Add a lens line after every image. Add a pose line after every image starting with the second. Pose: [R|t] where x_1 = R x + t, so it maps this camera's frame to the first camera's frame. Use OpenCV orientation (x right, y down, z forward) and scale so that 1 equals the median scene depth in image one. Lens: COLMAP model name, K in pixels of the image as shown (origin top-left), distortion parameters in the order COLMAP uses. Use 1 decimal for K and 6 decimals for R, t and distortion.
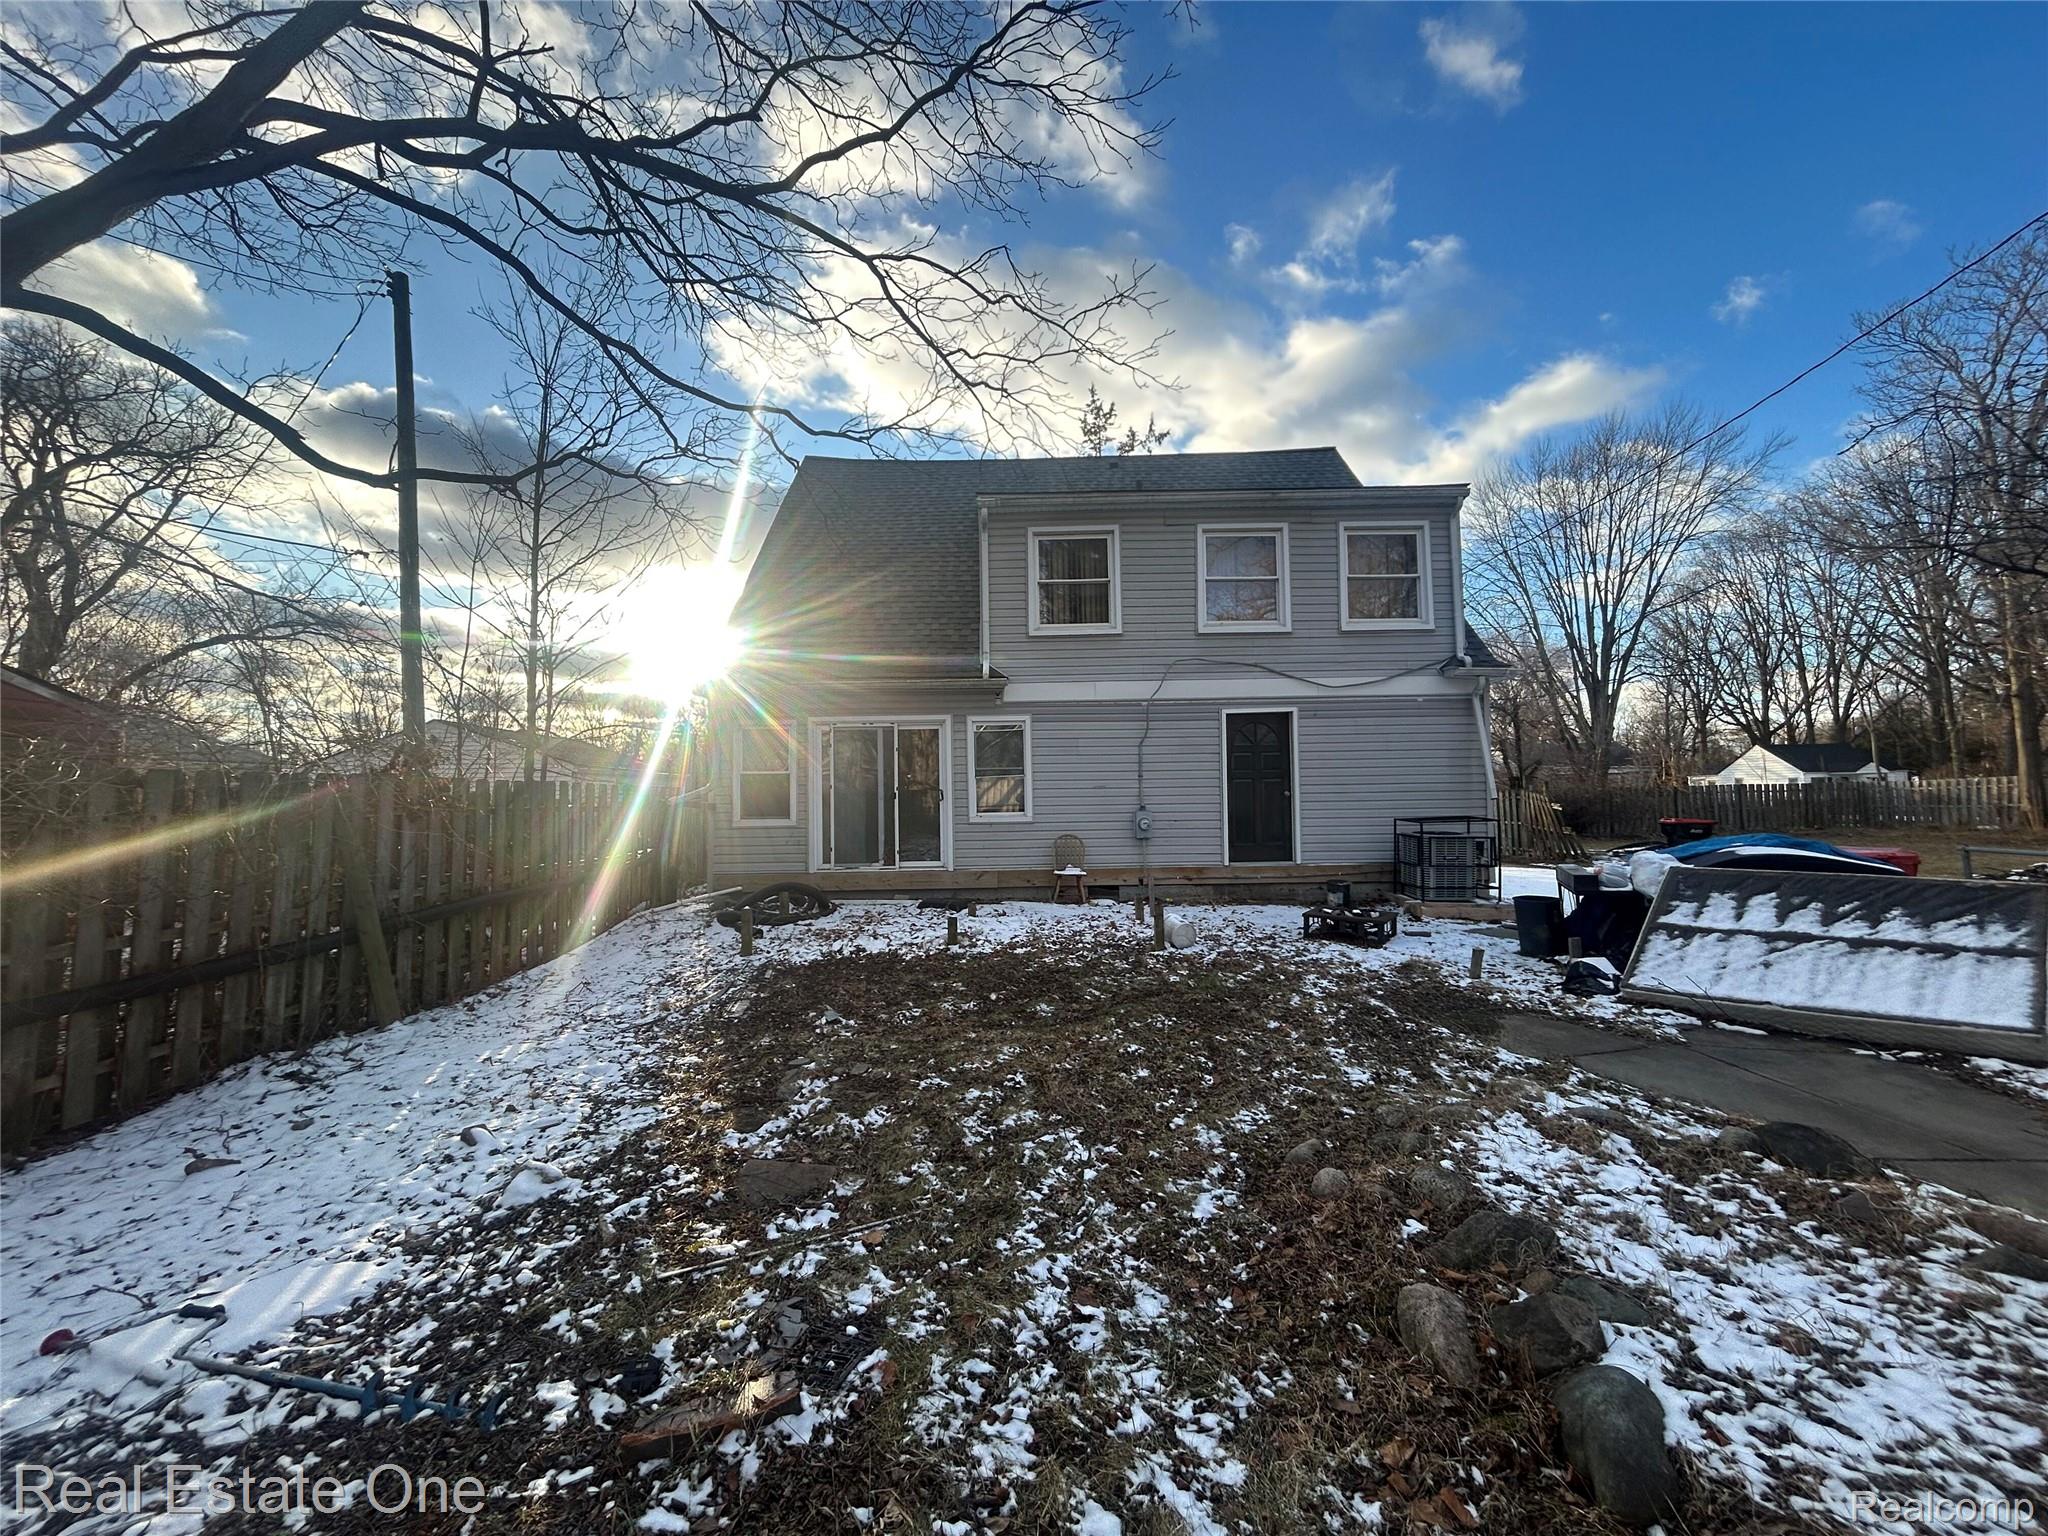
lens RADIAL K [[828.4, 0, 1021.9], [0, 828.4, 764.7], [0, 0, 1]] dist [0.000902, 0.000049]
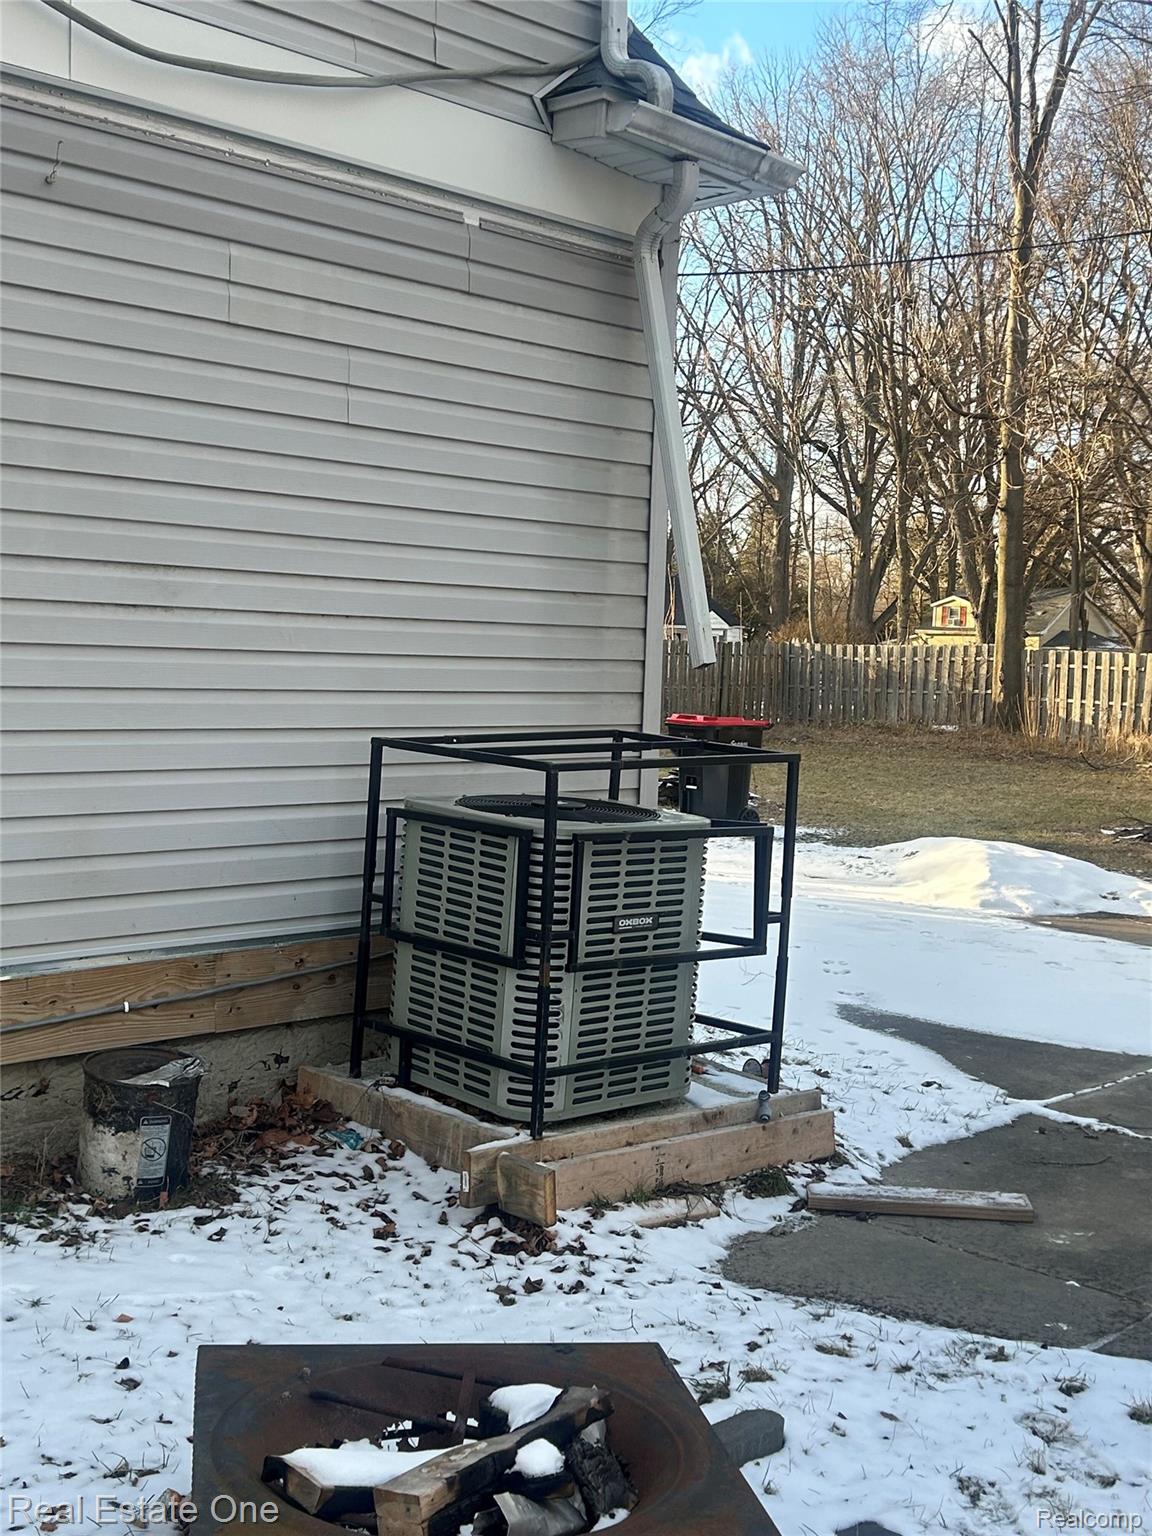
lens RADIAL K [[1815.5, 0, 576.0], [0, 1815.5, 768.0], [0, 0, 1]] dist [0.147309, -0.409659]
pose [[0.716727, -0.007208, 0.697317, 0.179167], [-0.073228, 0.993640, 0.085537, 0.032171], [-0.693499, -0.112370, 0.711641, 0.729946]]
